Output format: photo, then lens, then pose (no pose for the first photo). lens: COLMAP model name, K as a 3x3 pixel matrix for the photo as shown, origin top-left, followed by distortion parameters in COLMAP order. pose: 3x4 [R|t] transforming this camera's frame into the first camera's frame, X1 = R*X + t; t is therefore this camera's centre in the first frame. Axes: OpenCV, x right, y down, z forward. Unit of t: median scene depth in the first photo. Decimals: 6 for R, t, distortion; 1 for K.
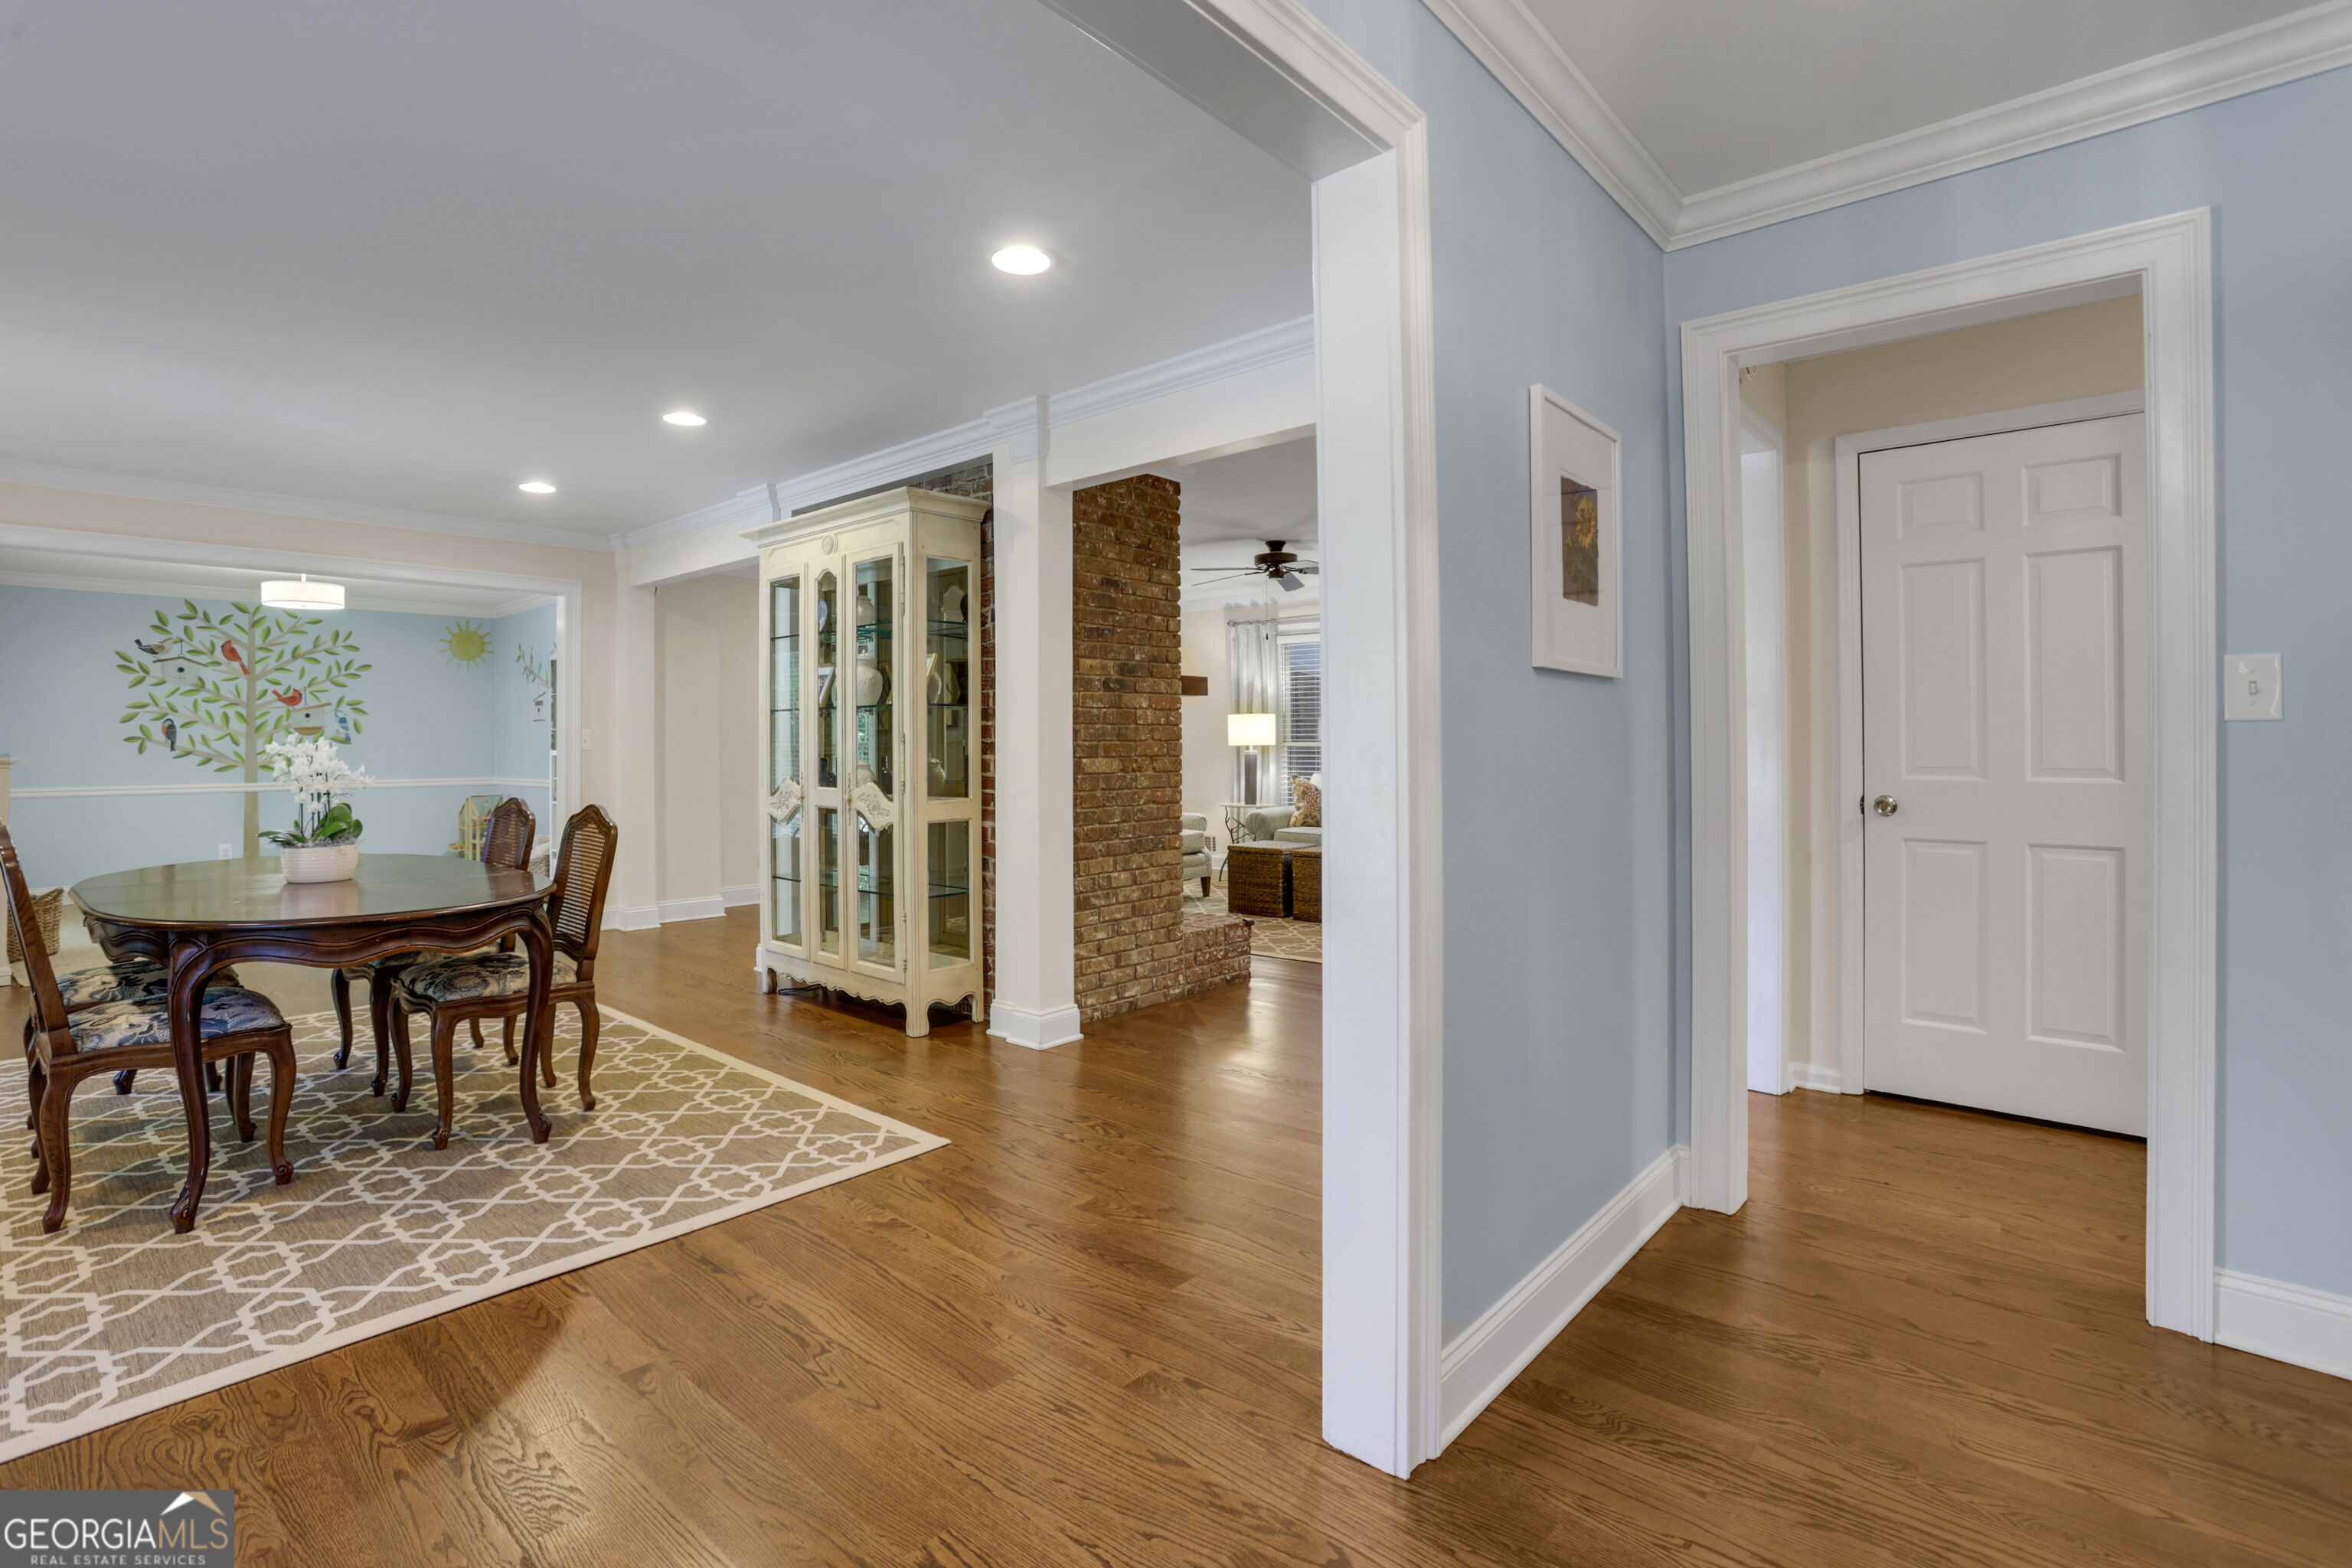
lens RADIAL K [[1112.2, 0, 1172.2], [0, 1112.2, 772.7], [0, 0, 1]] dist [-0.053771, 0.016376]
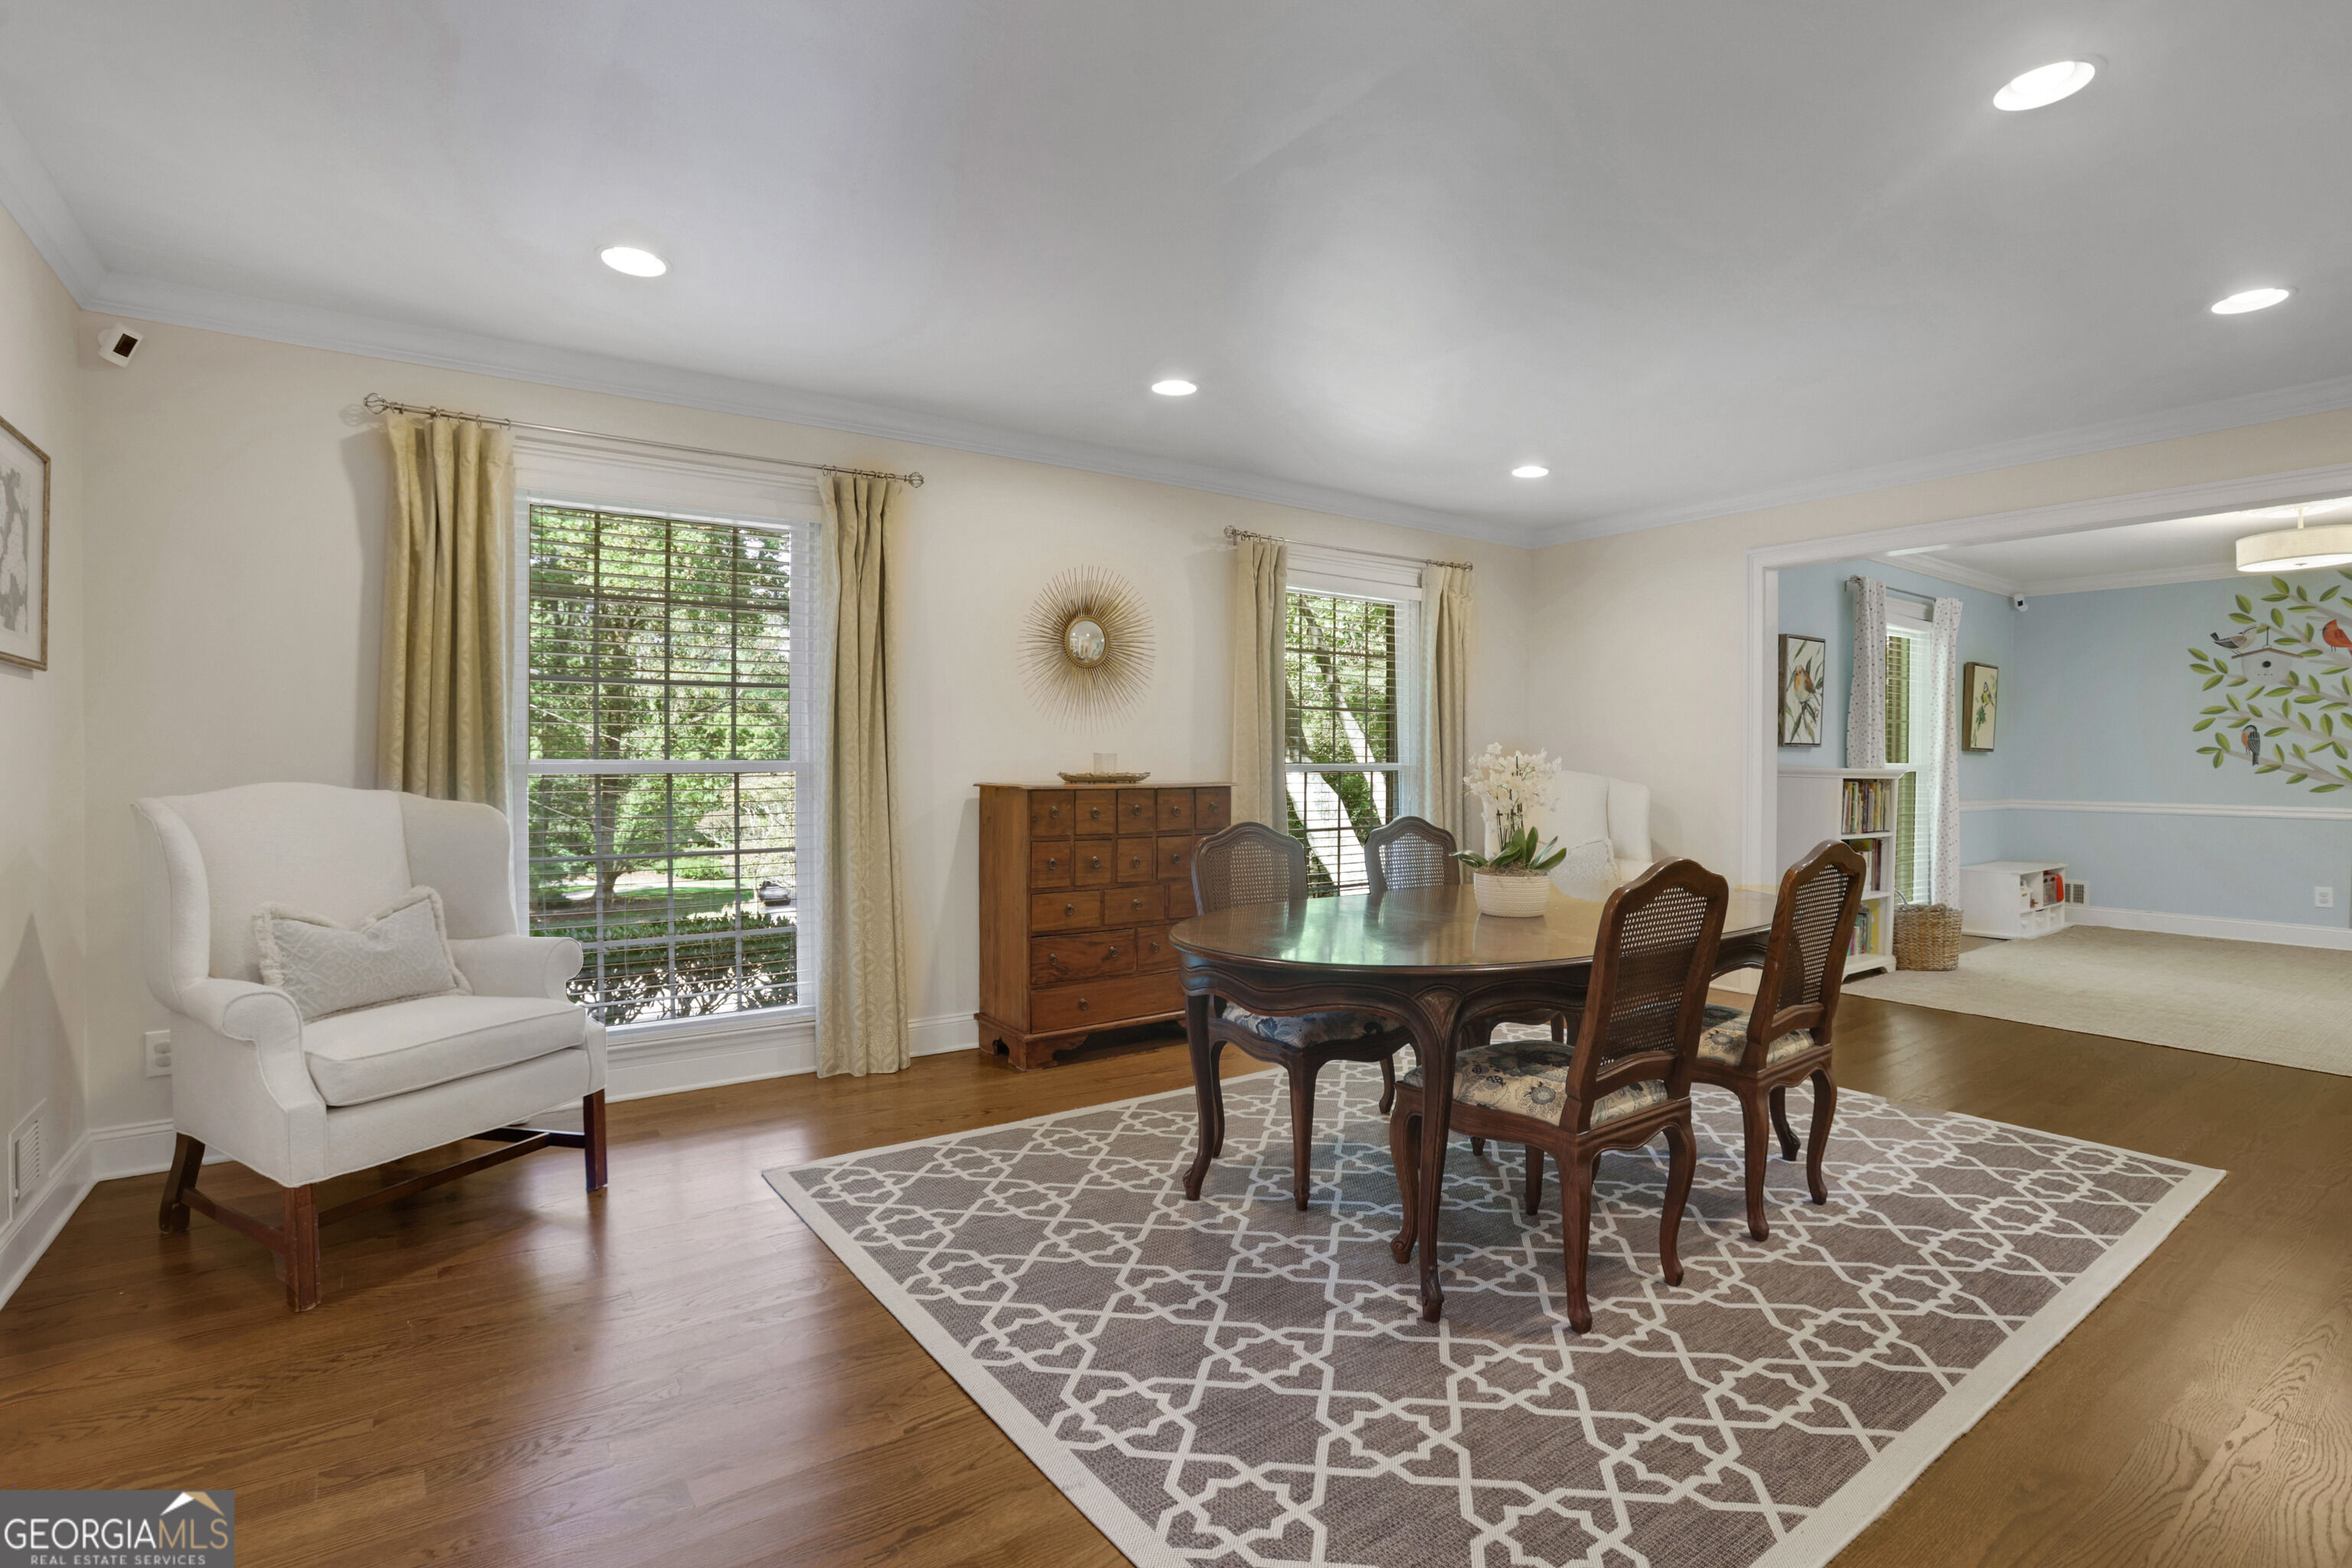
lens RADIAL K [[1112.2, 0, 1136.4], [0, 1112.2, 770.5], [0, 0, 1]] dist [-0.053771, 0.016376]
pose [[-0.237214, 0.011750, -0.971386, 0.107061], [-0.025392, 0.999510, 0.018291, -0.017236], [0.971126, 0.029004, -0.236799, 0.690268]]
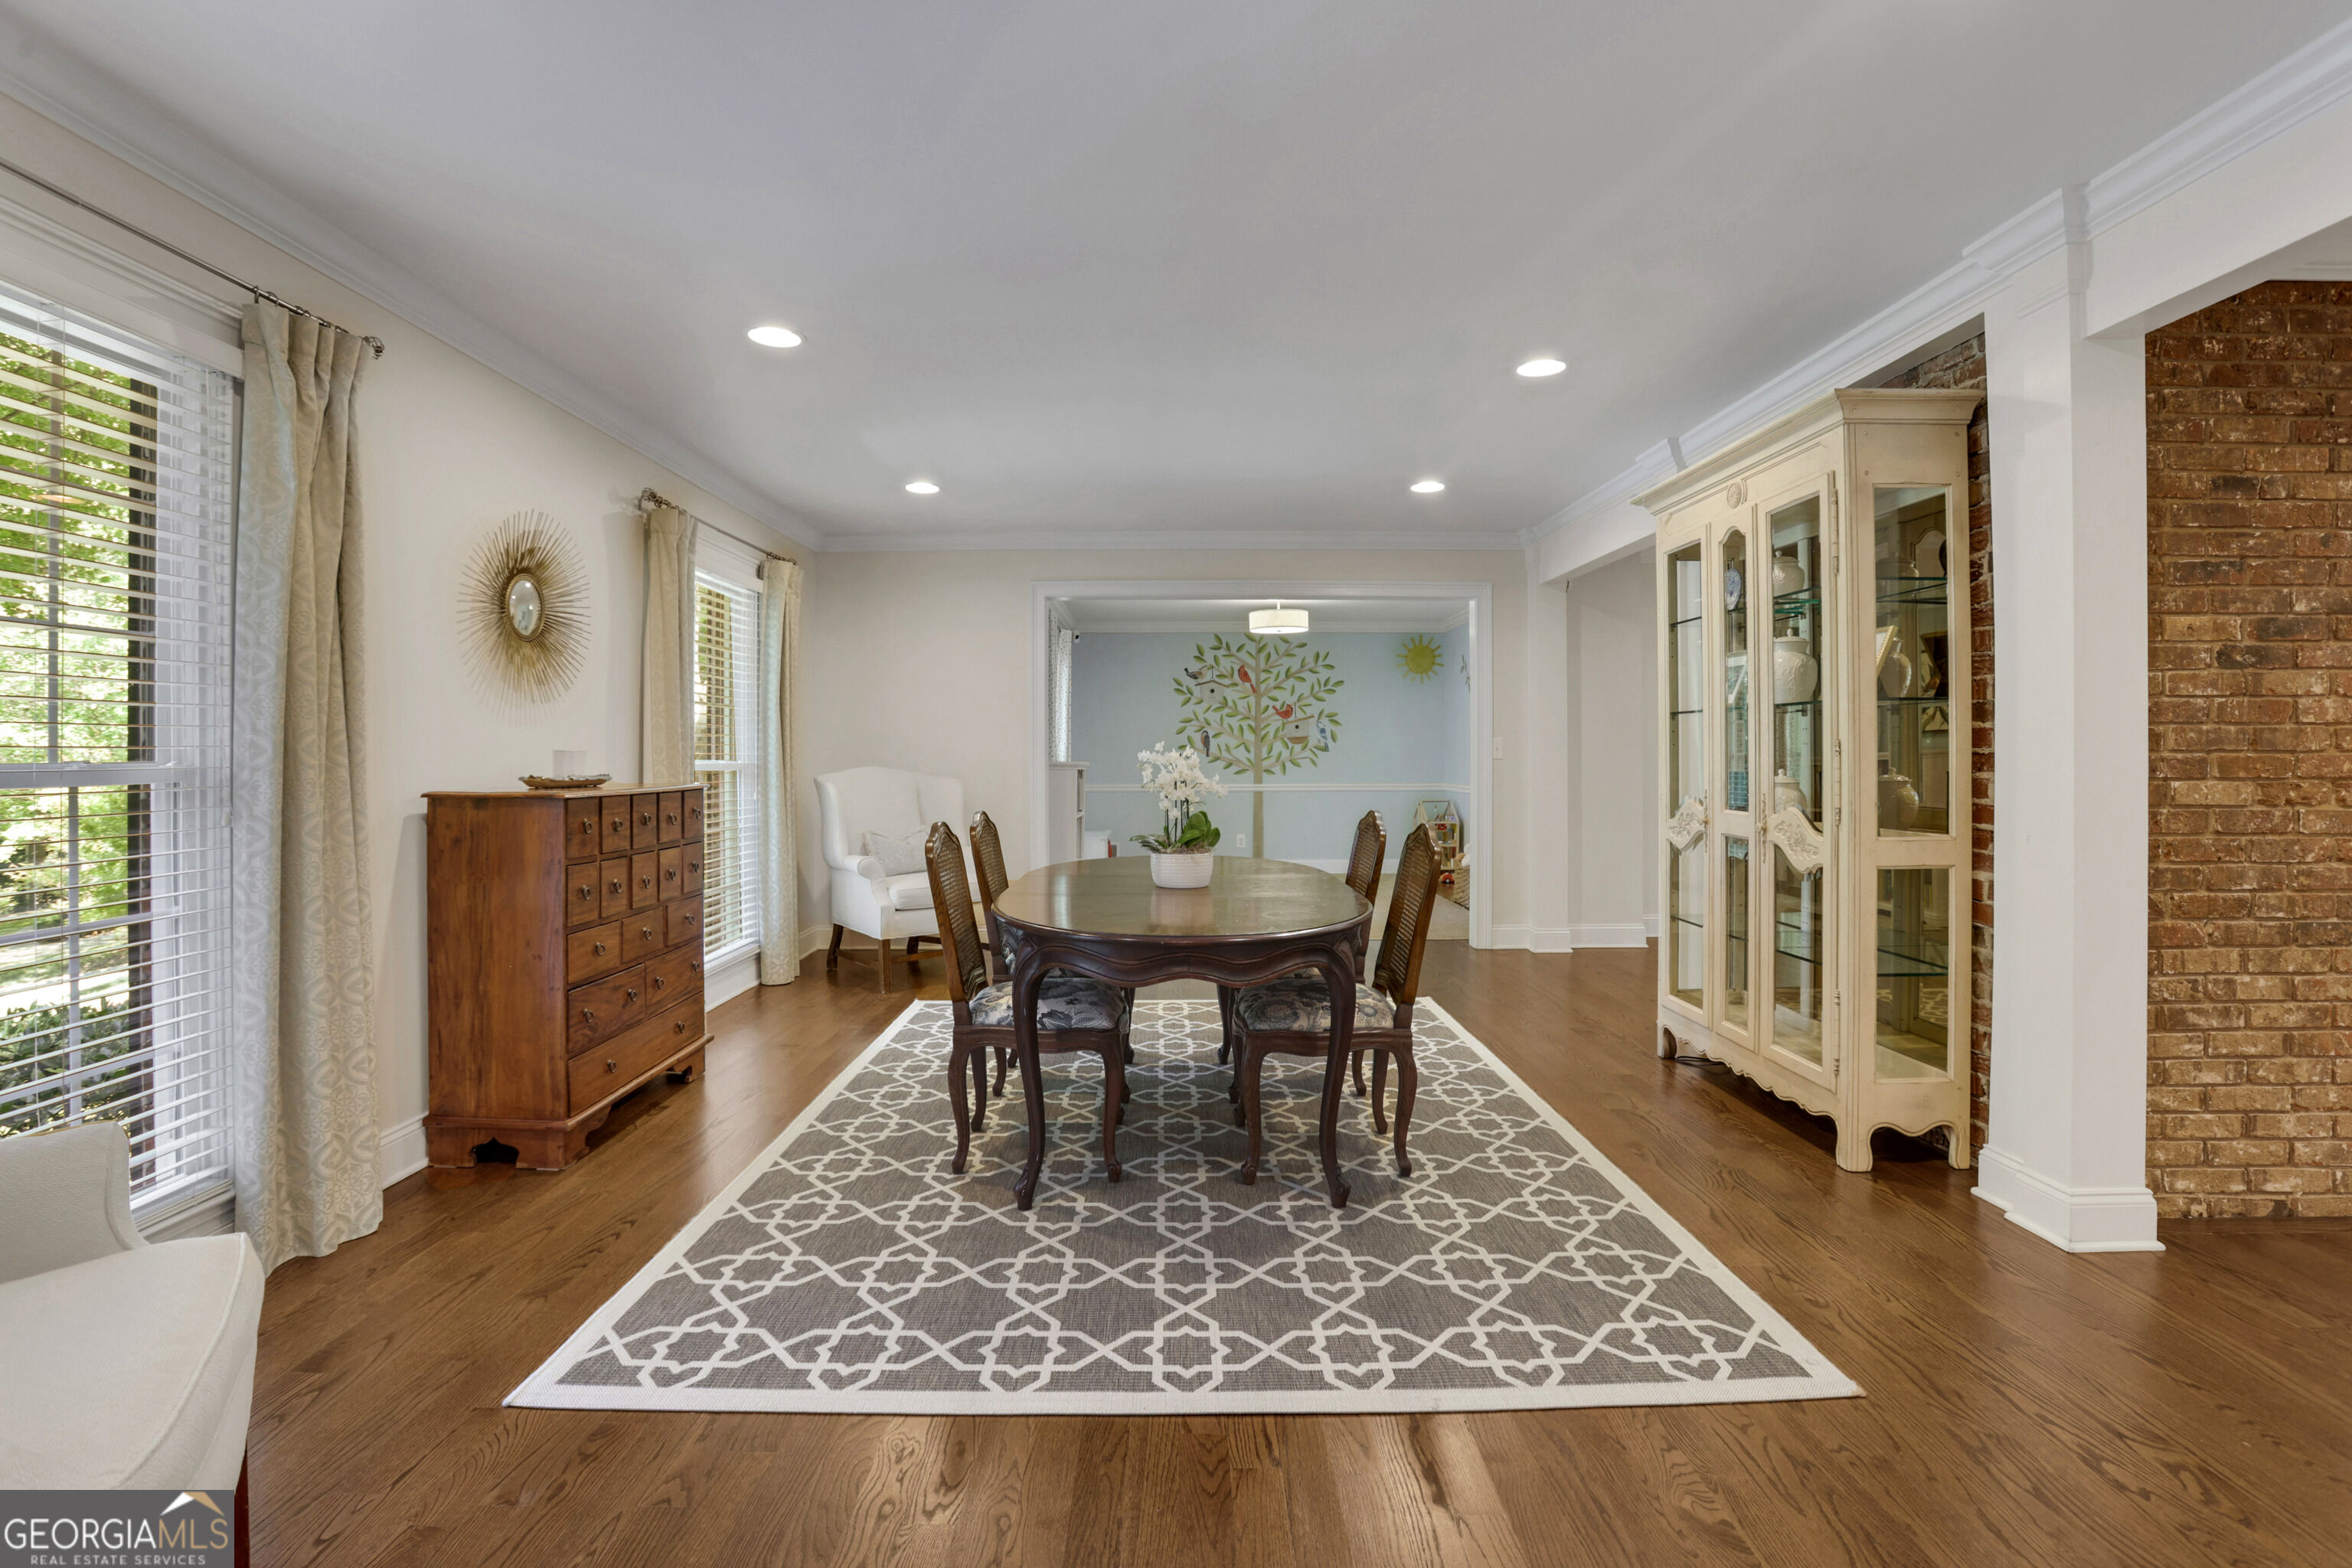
lens RADIAL K [[1112.2, 0, 1146.2], [0, 1112.2, 752.1], [0, 0, 1]] dist [-0.053771, 0.016376]
pose [[0.655150, 0.001823, -0.755496, -0.005206], [-0.020392, 0.999675, -0.015271, -0.008358], [0.755223, 0.025411, 0.654975, 0.205958]]
